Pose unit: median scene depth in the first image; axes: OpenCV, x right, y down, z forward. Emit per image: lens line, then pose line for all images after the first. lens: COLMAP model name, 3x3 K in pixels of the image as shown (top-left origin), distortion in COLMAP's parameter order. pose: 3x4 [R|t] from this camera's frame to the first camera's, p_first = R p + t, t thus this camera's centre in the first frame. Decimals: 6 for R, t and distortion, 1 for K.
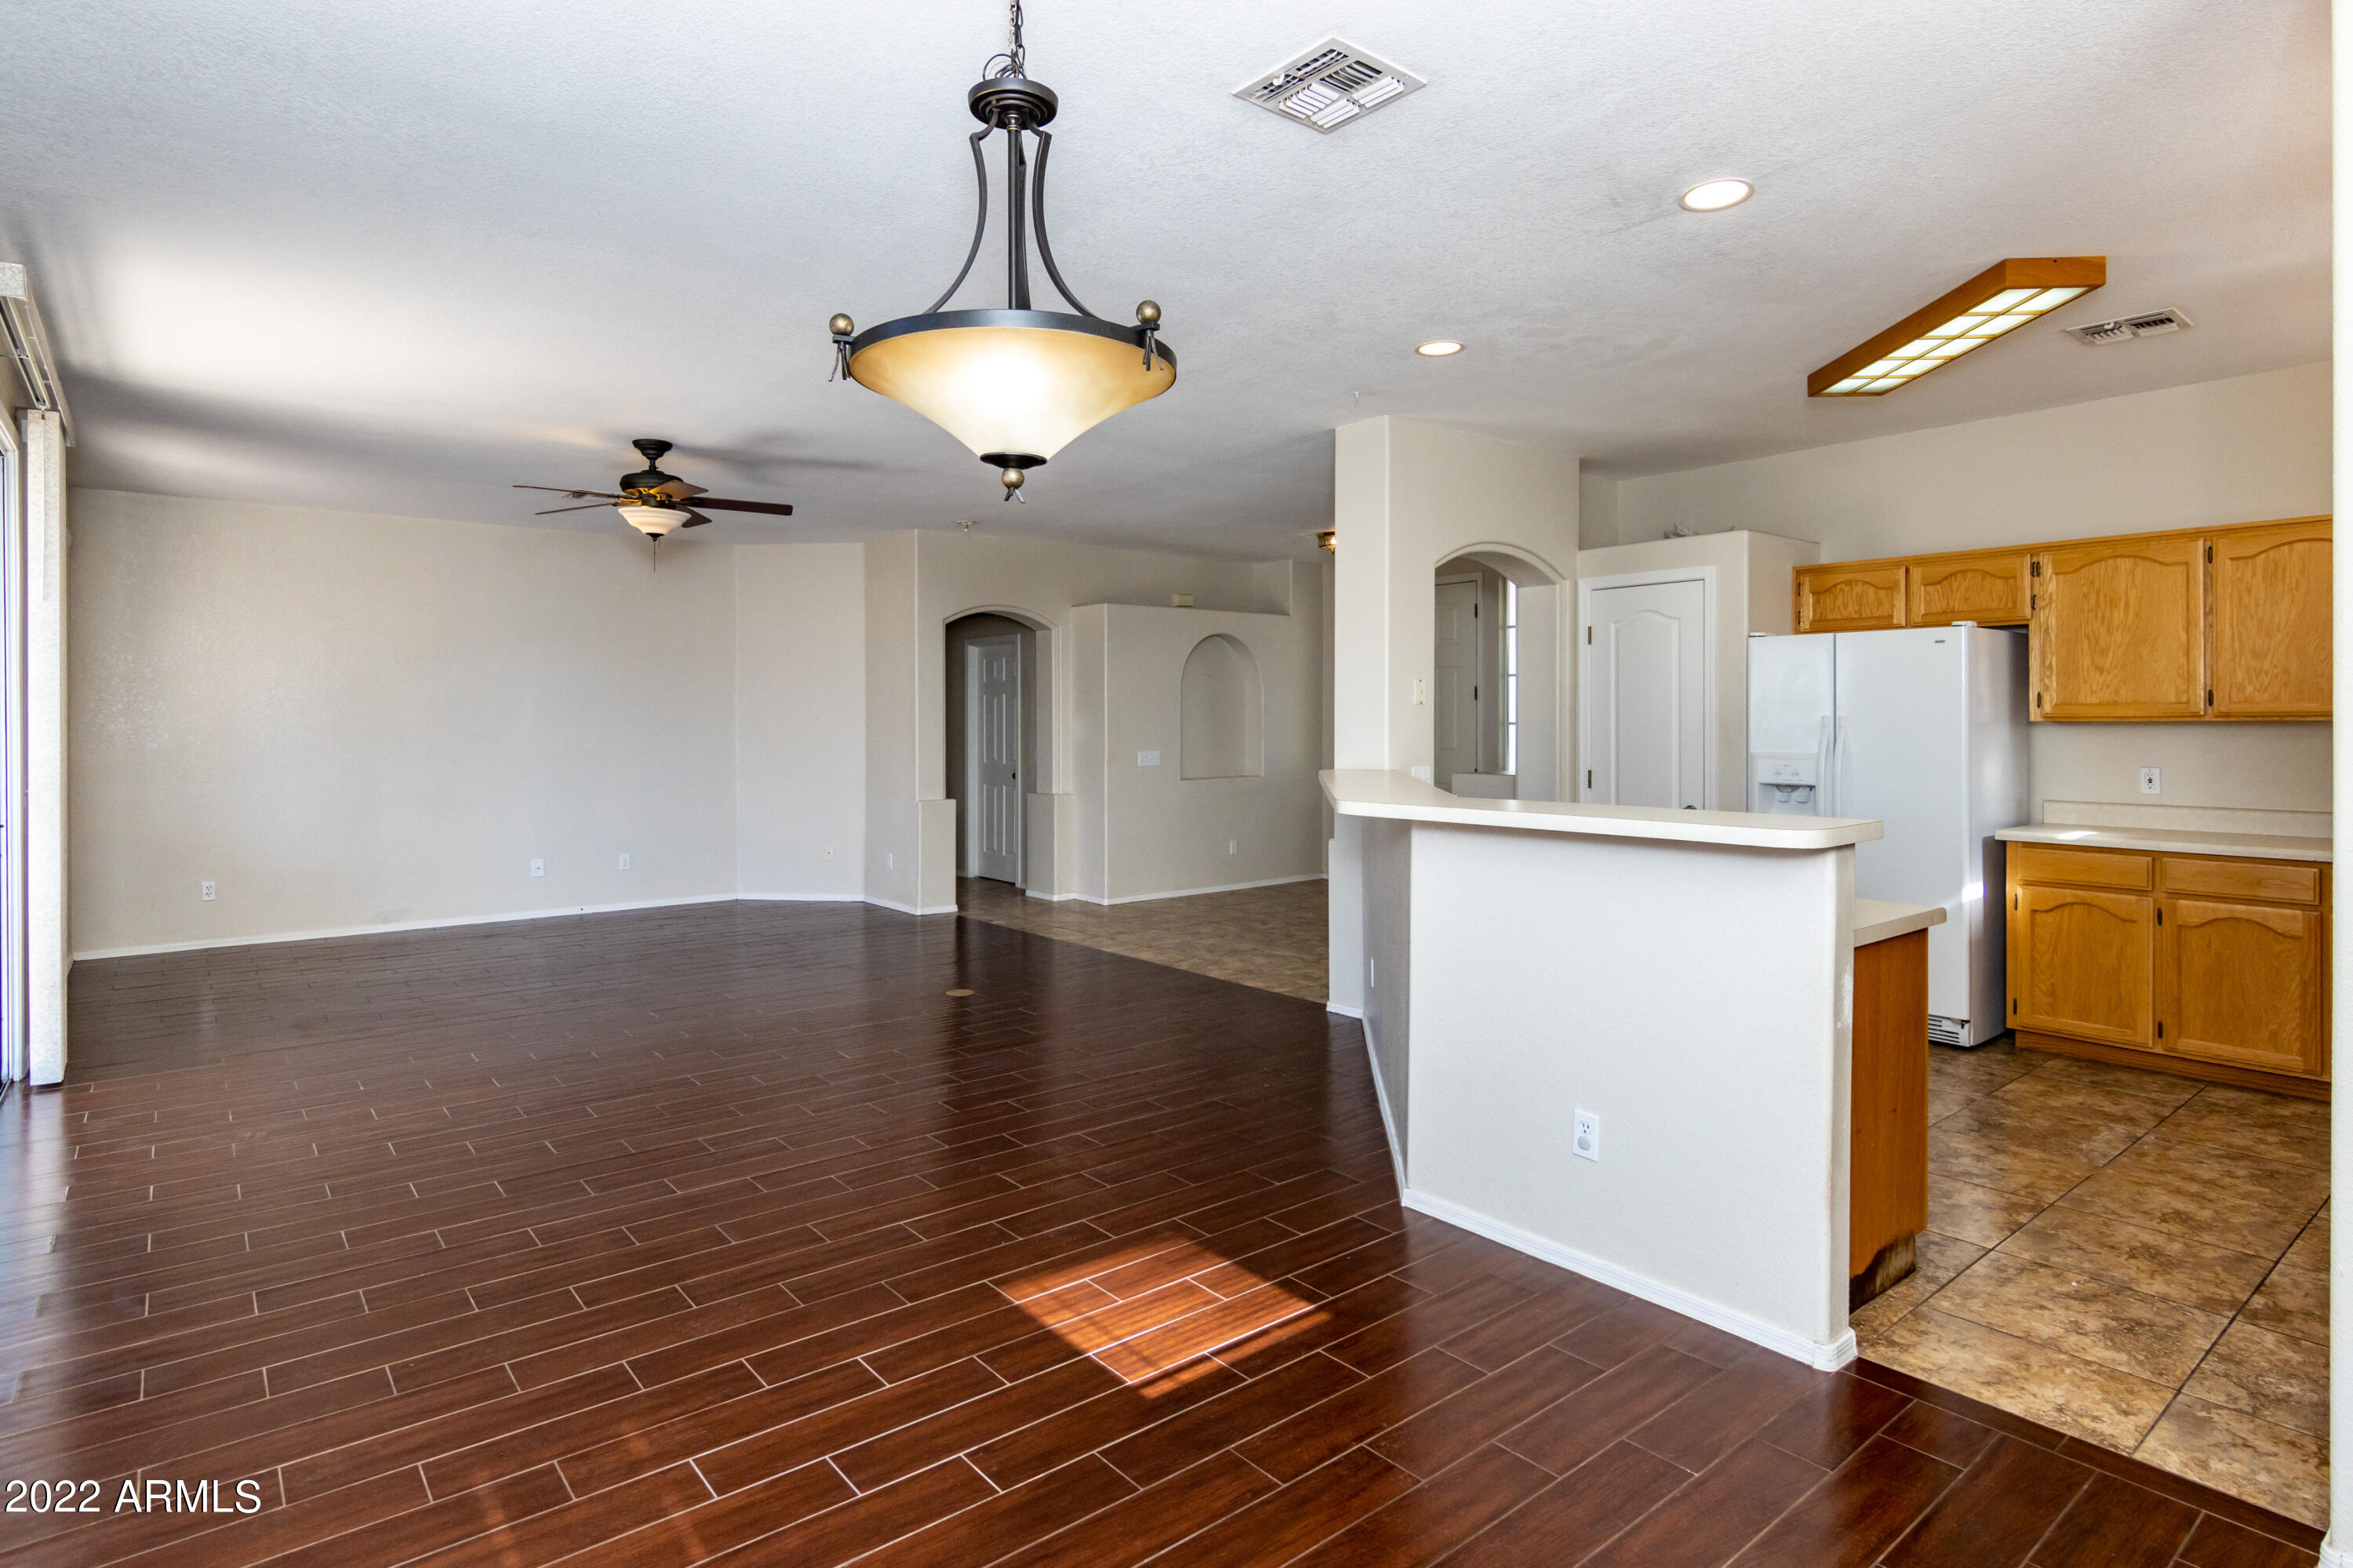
lens RADIAL K [[1225.5, 0, 1158.6], [0, 1225.5, 728.0], [0, 0, 1]] dist [-0.002547, -0.000532]
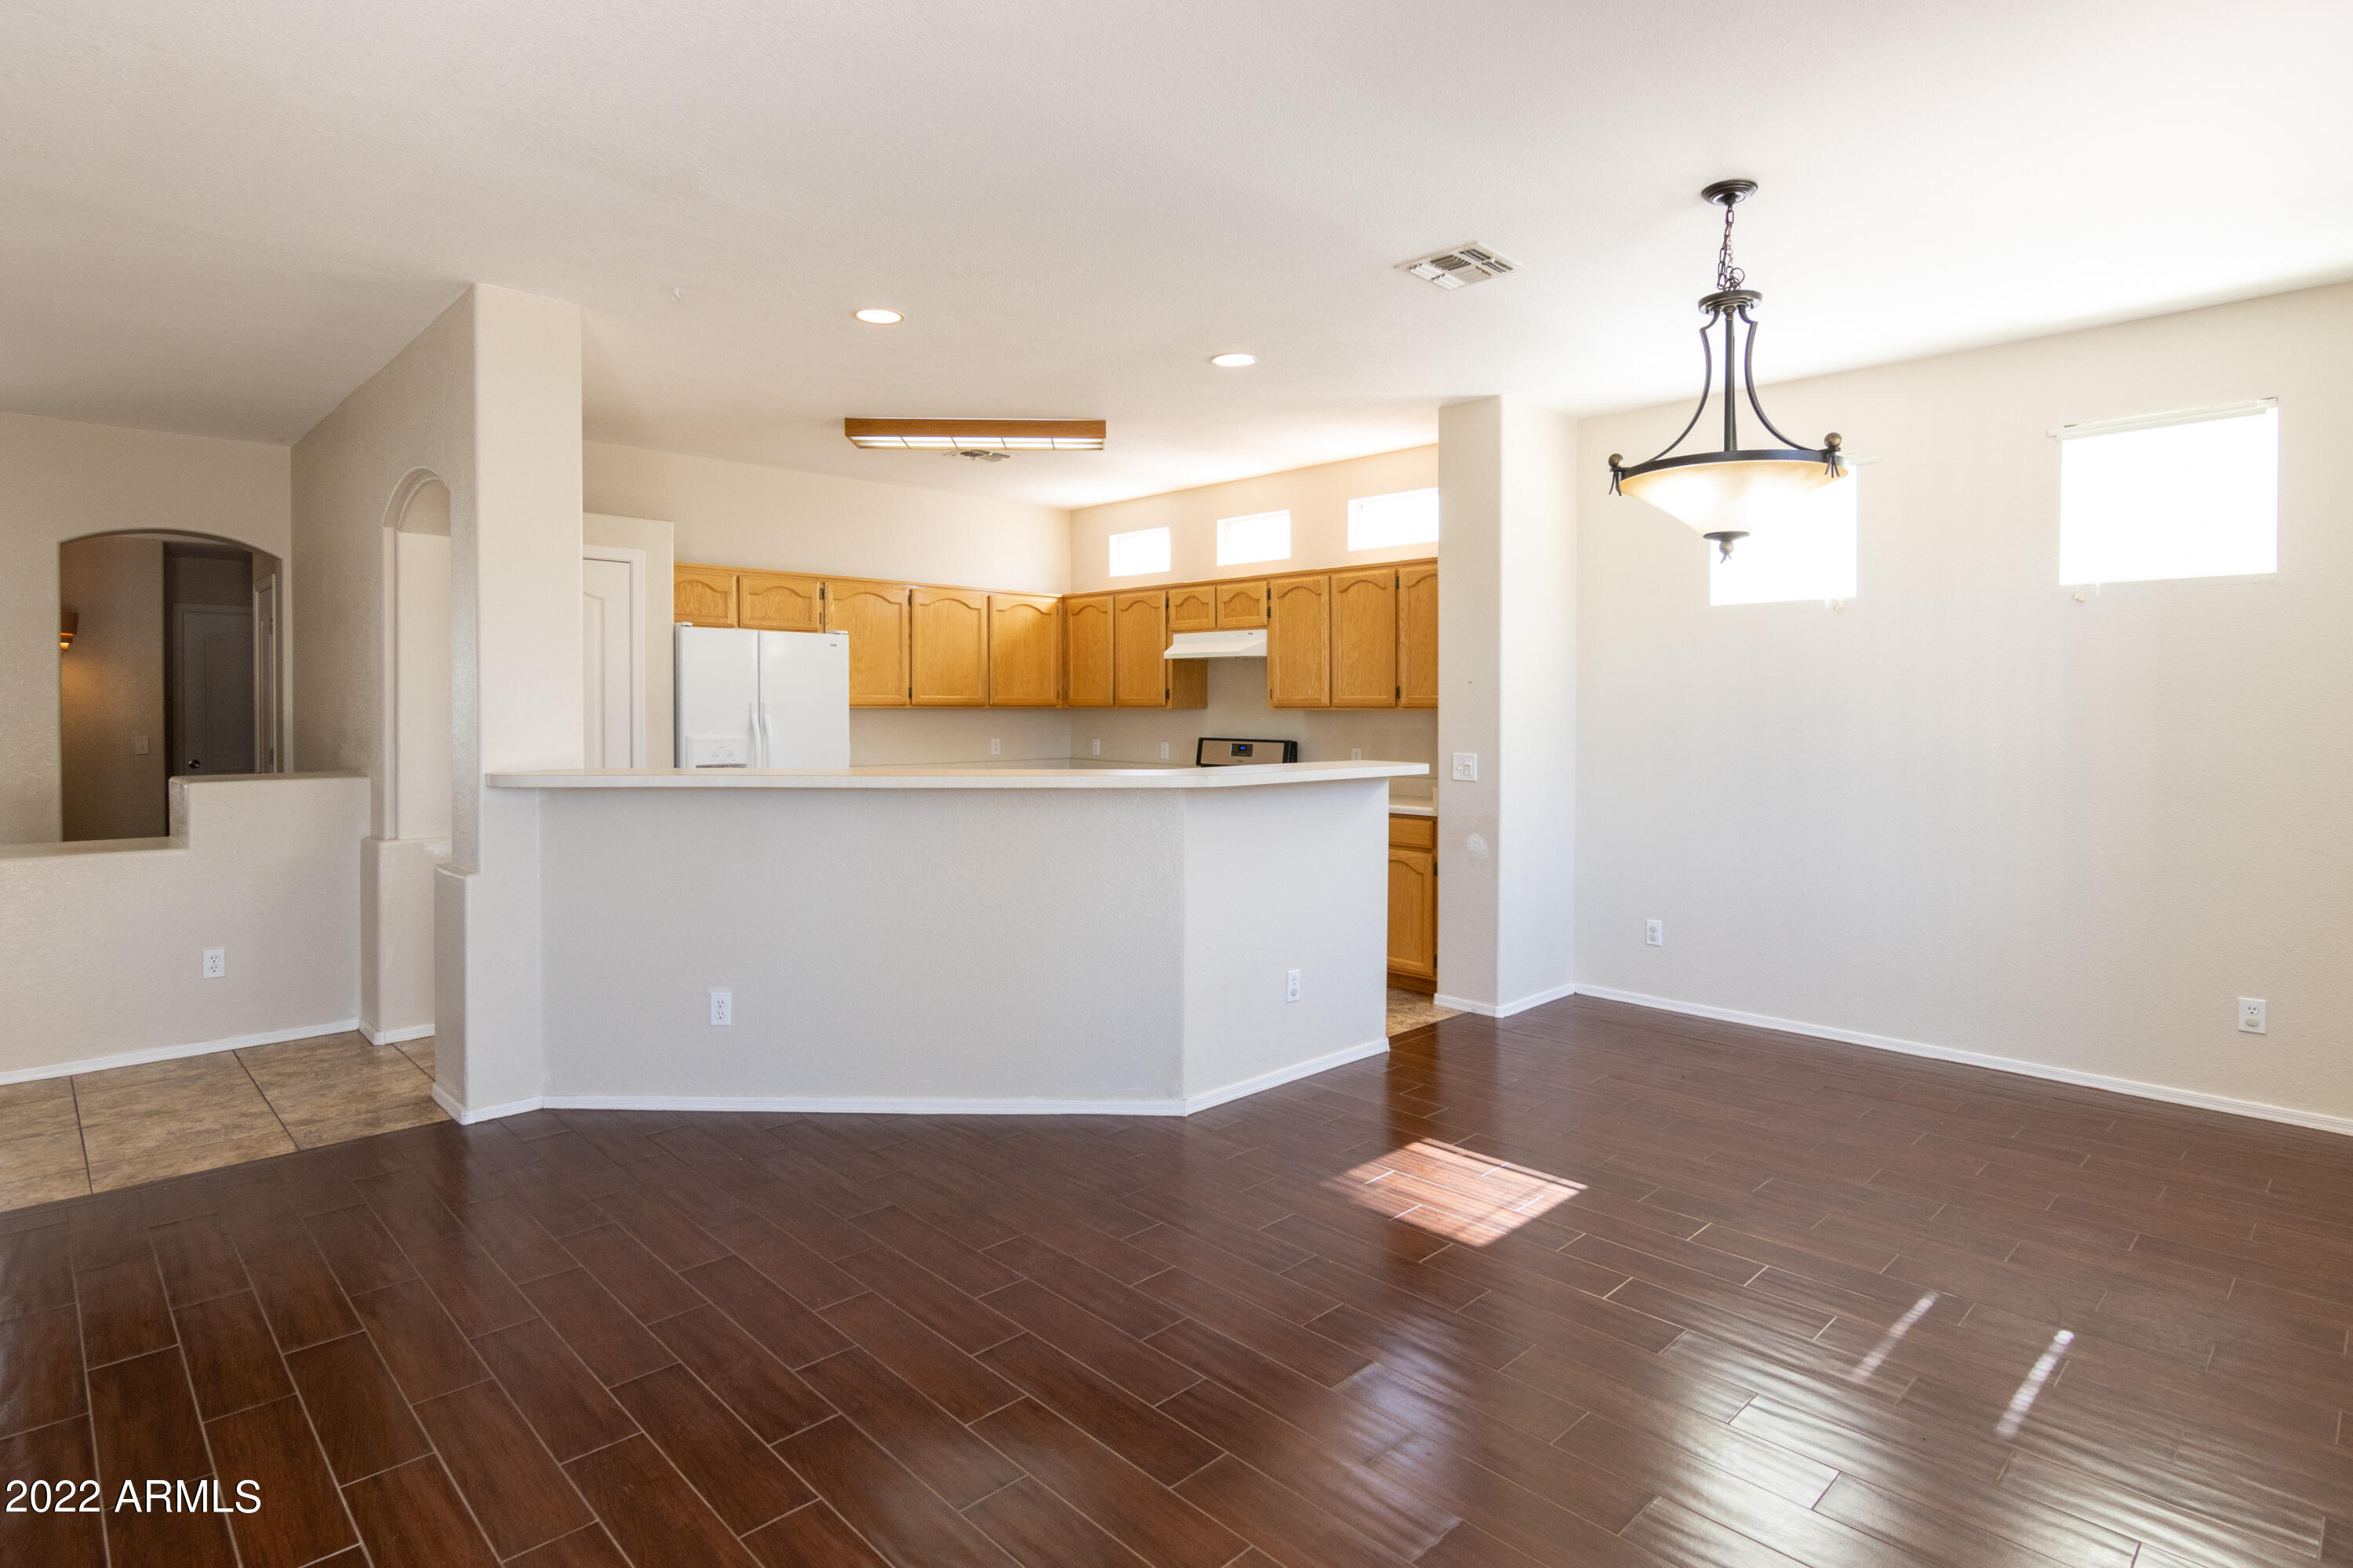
lens RADIAL K [[1225.5, 0, 1158.6], [0, 1225.5, 728.0], [0, 0, 1]] dist [-0.002547, -0.000532]
pose [[-0.080124, -0.017345, 0.996634, -0.643983], [-0.000725, 0.999849, 0.017343, -0.007486], [-0.996785, 0.000667, -0.080125, 0.748752]]
